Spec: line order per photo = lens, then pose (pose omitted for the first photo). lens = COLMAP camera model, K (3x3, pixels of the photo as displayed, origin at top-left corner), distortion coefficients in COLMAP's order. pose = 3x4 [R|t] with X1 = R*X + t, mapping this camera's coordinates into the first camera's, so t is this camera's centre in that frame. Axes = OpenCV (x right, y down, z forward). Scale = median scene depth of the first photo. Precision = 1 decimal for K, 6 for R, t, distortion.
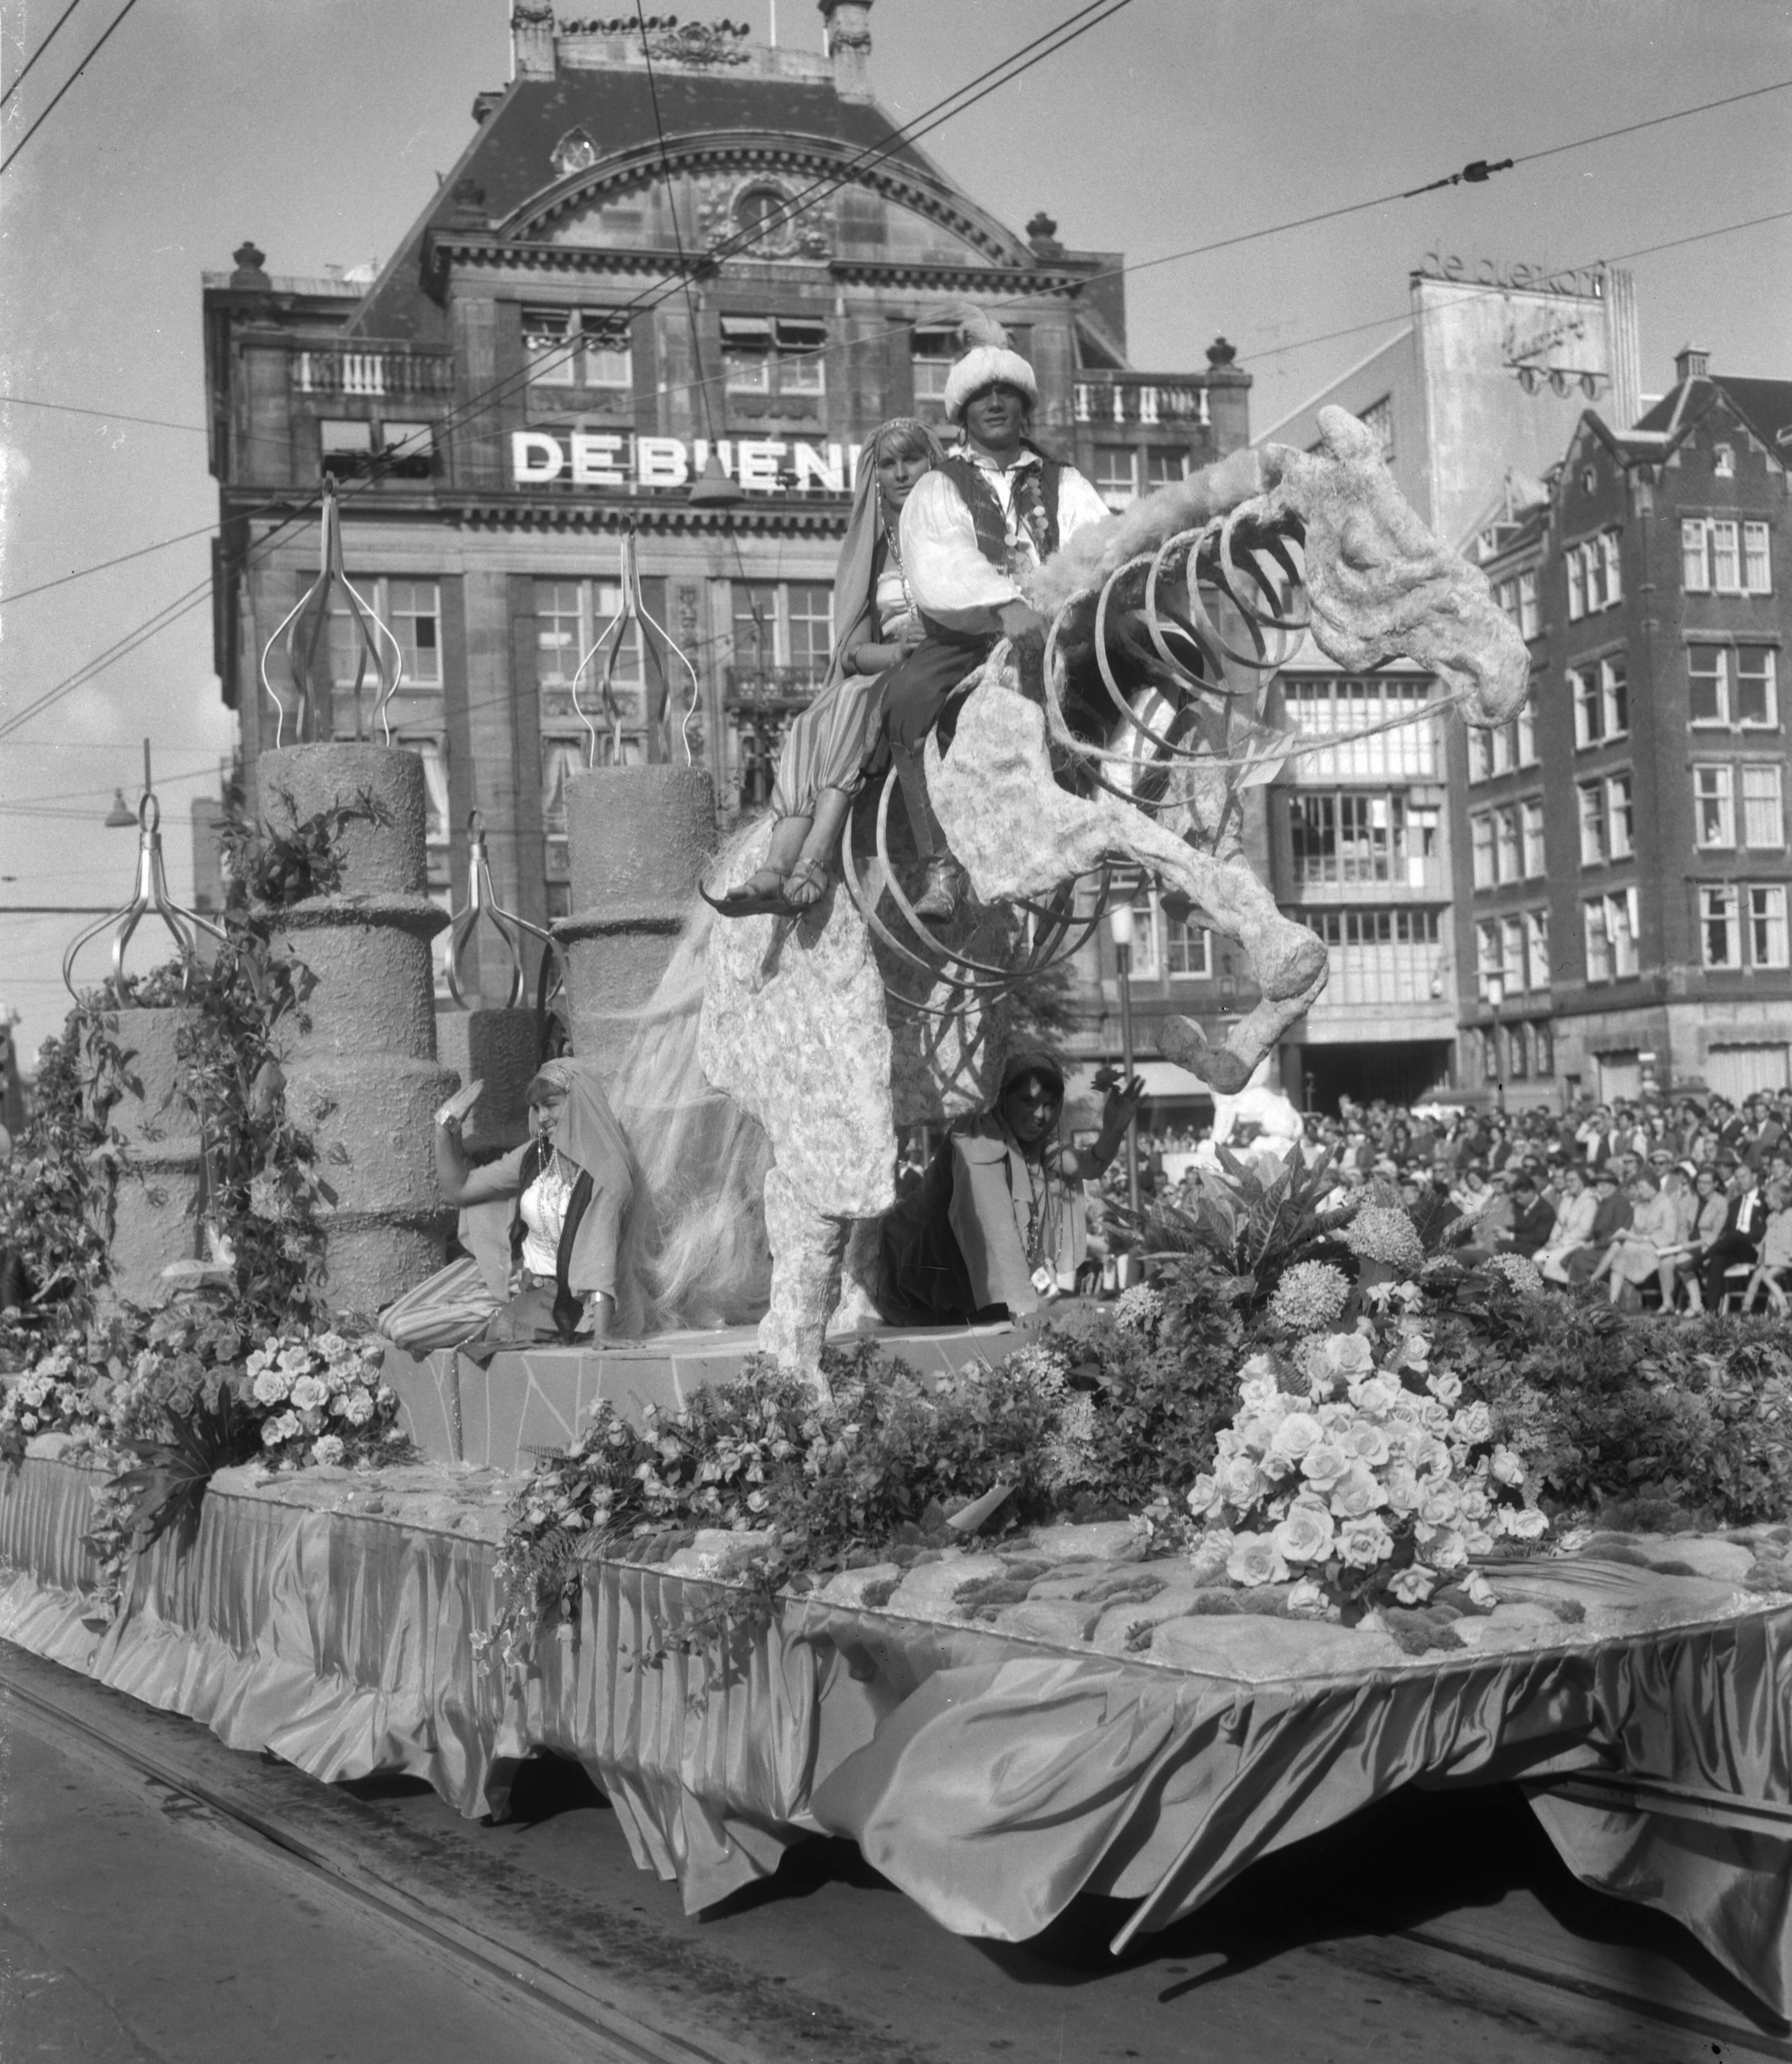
lens RADIAL K [[2456.5, 0, 902.5], [0, 2456.5, 1122.7], [0, 0, 1]] dist [-0.016459, 0.000000]
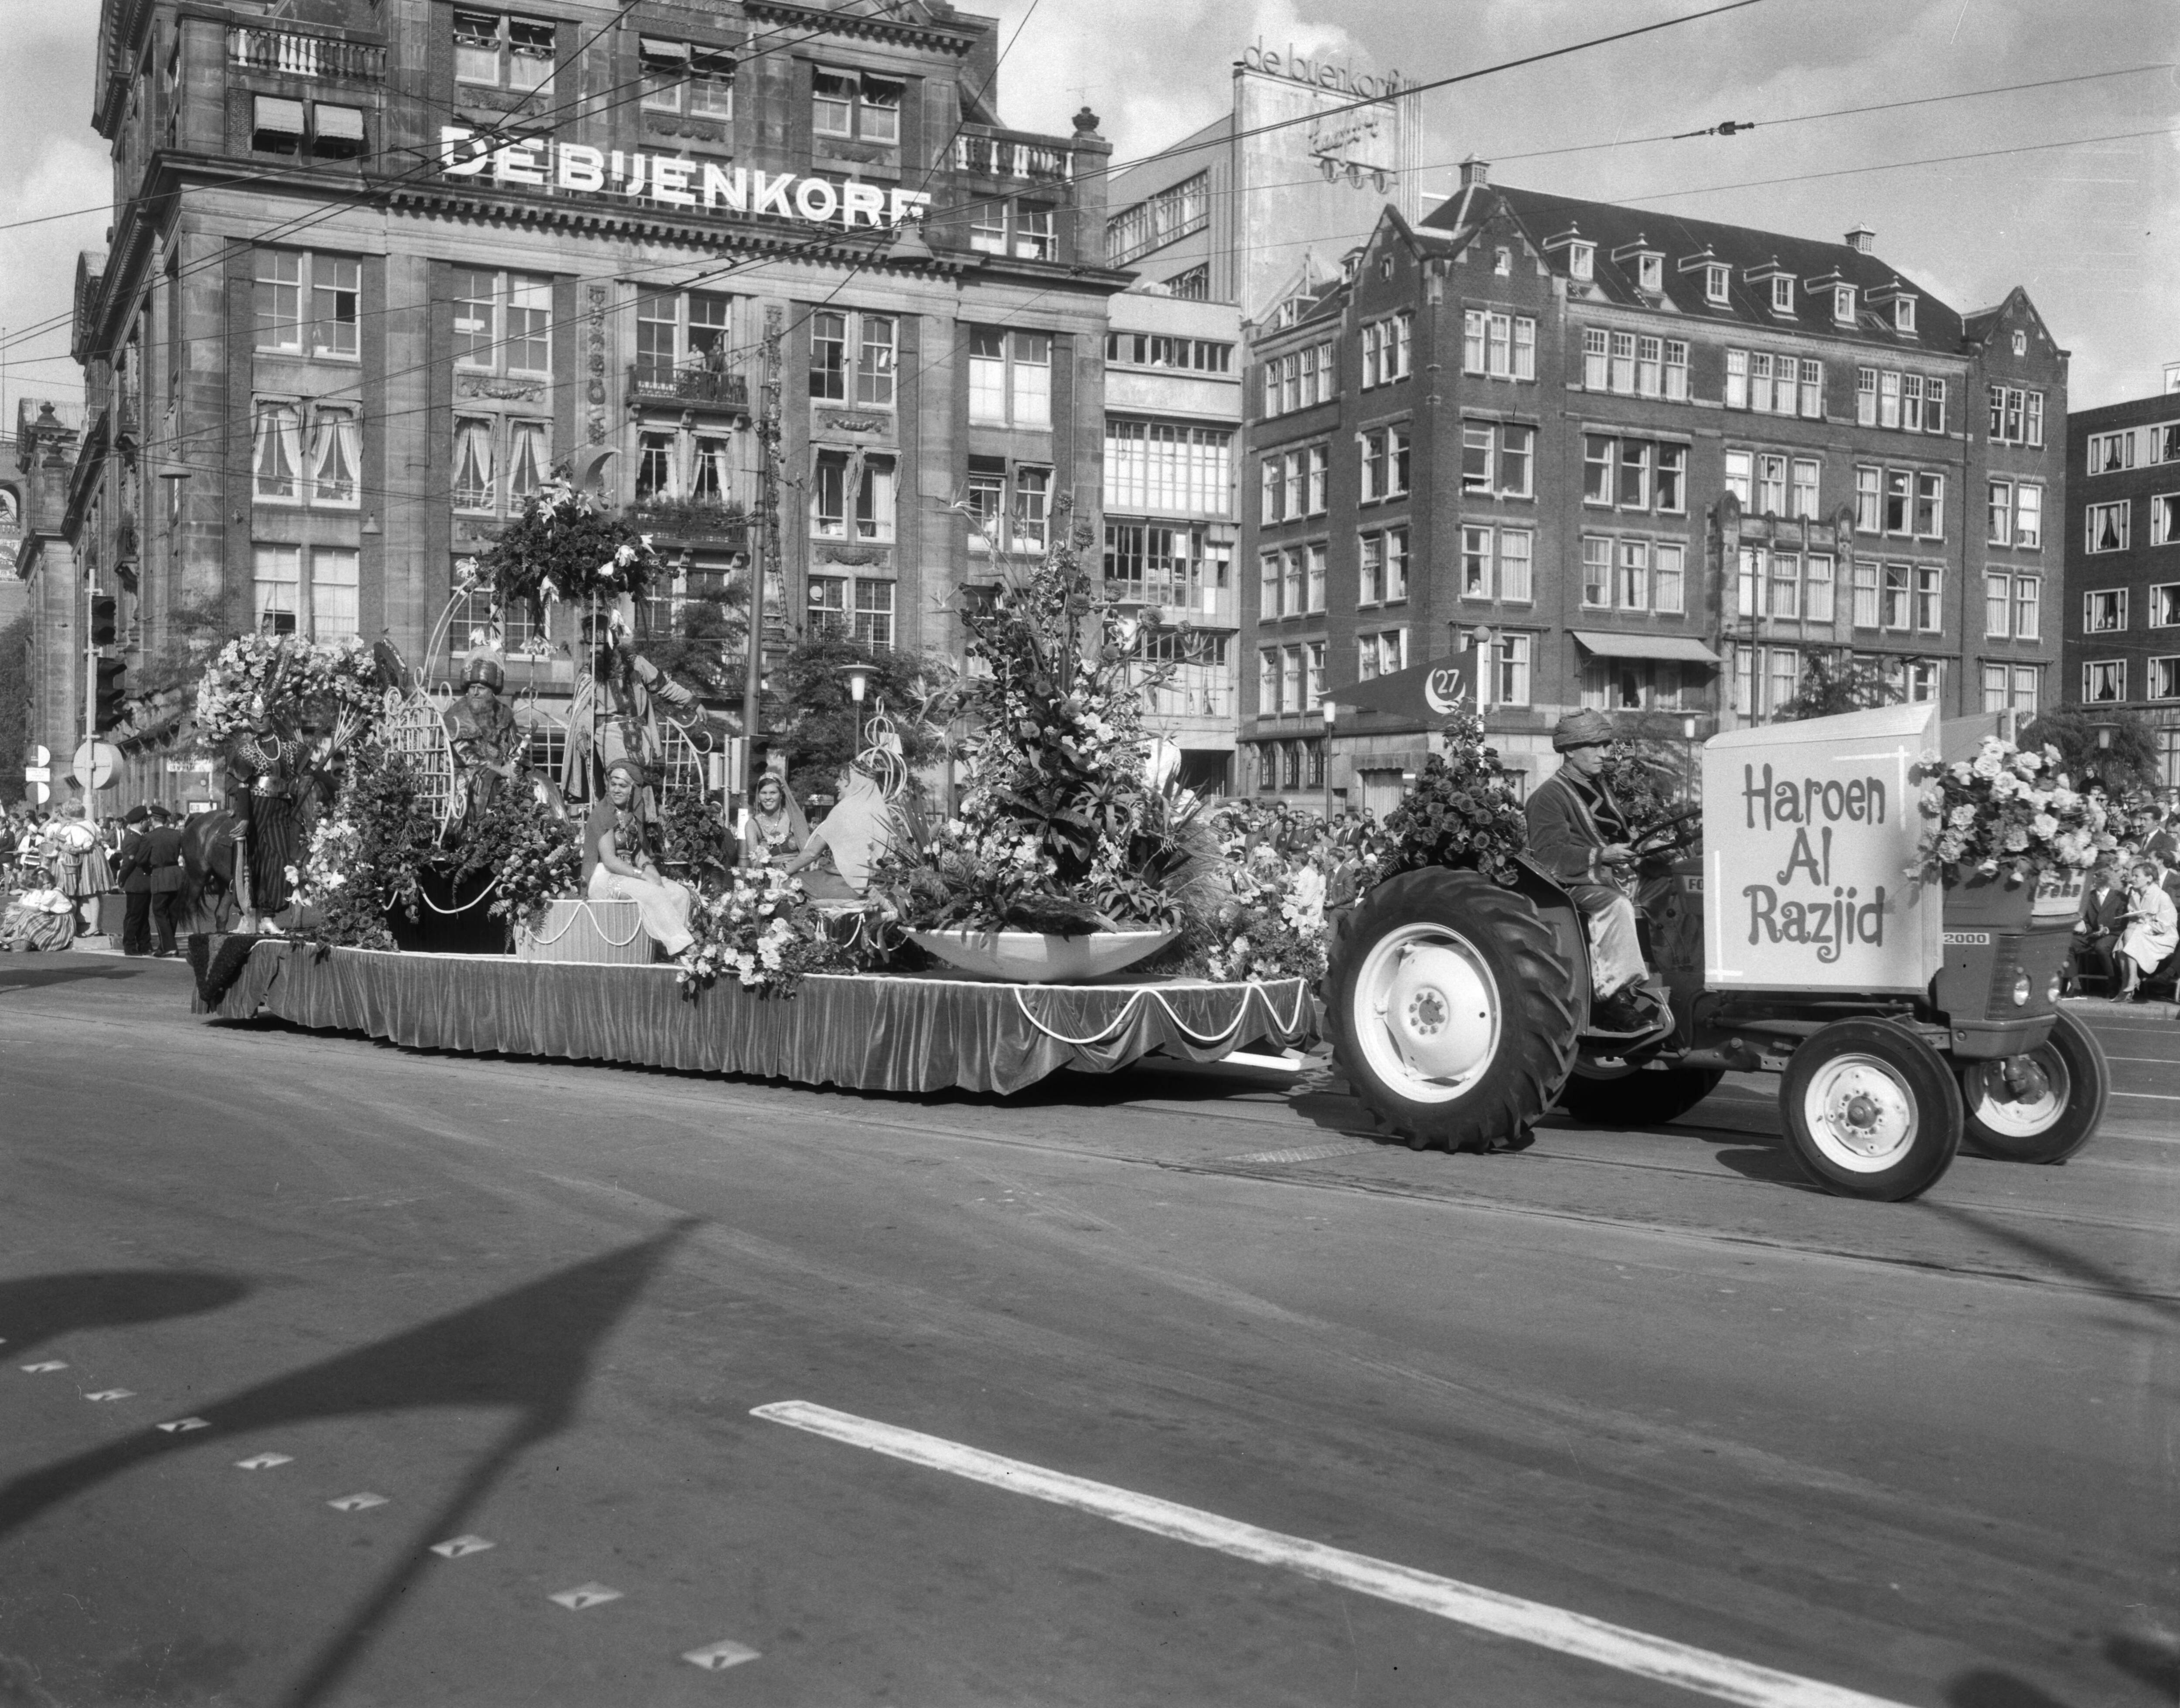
lens RADIAL K [[2344.9, 0, 1056.3], [0, 2344.9, 900.2], [0, 0, 1]] dist [-0.023500, 0.000000]
pose [[0.979923, 0.047820, 0.193556, -0.071714], [-0.054599, 0.998062, 0.029841, 0.007670], [-0.191754, -0.039810, 0.980635, -0.051009]]
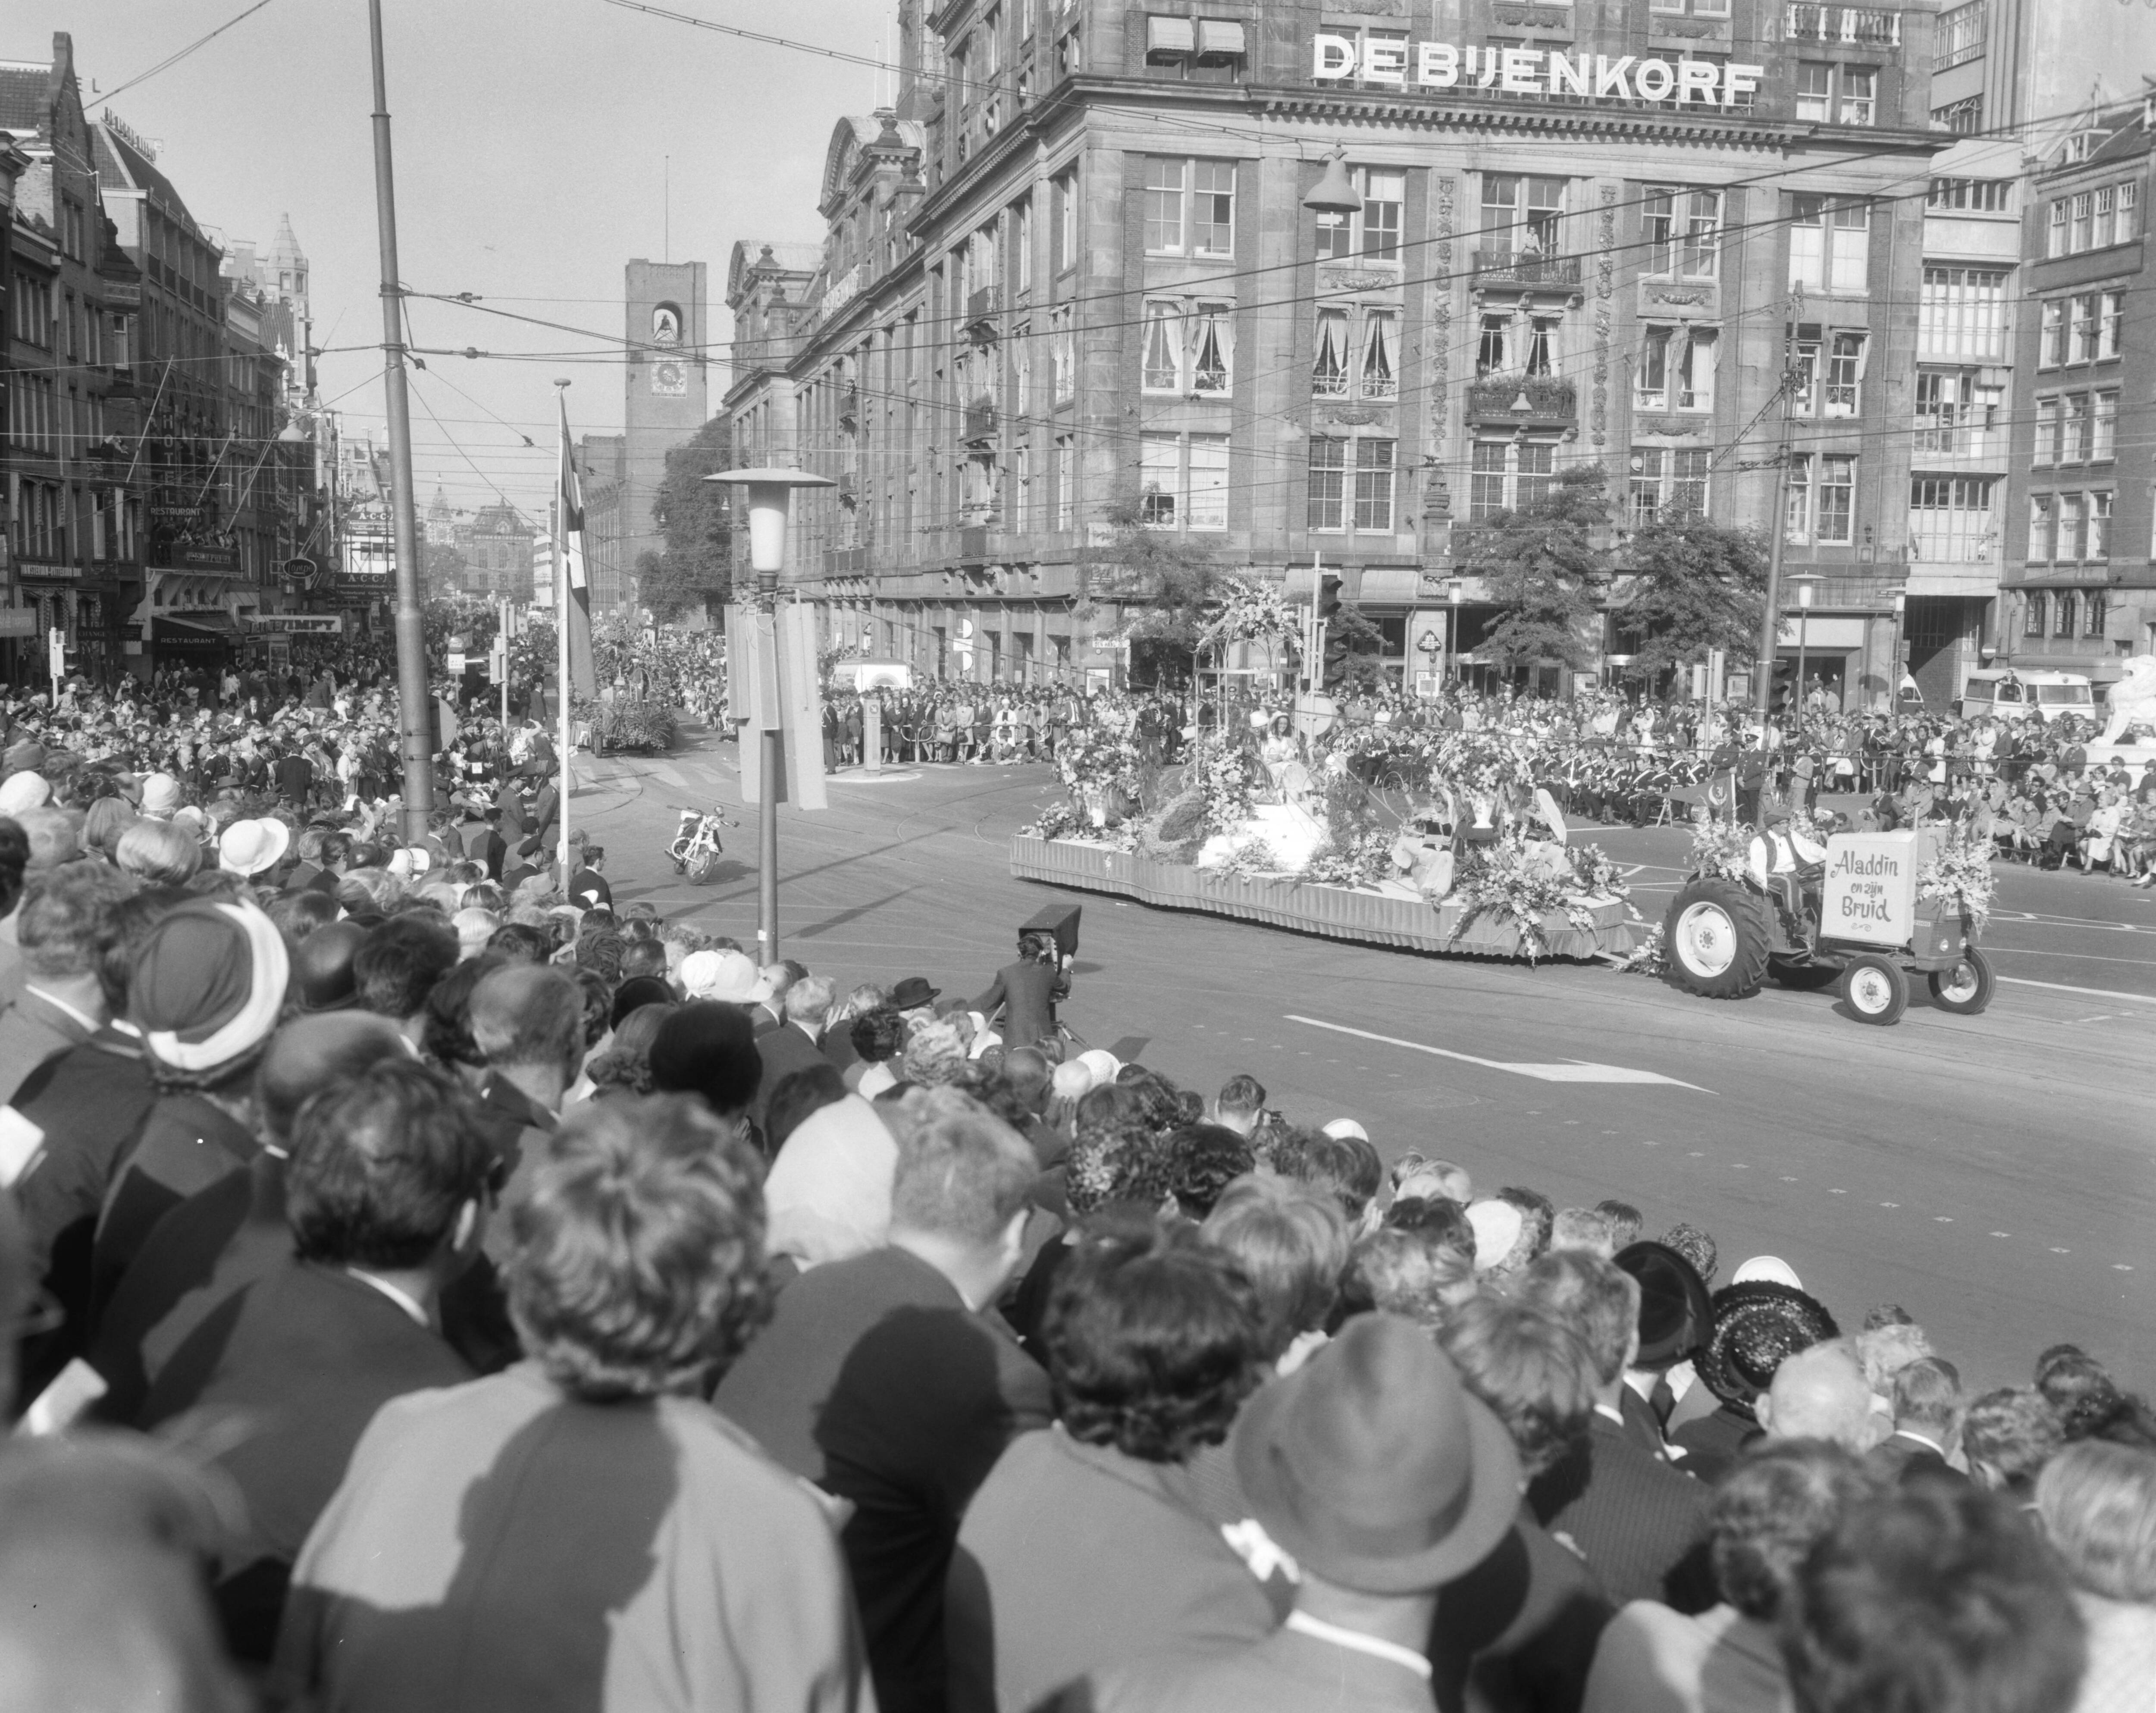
lens RADIAL K [[2335.6, 0, 999.5], [0, 2335.6, 856.8], [0, 0, 1]] dist [-0.006254, 0.000000]
pose [[0.997792, 0.059927, -0.028640, -0.230623], [-0.055964, 0.990779, 0.123392, -0.026969], [0.035770, -0.121516, 0.991945, -0.111180]]
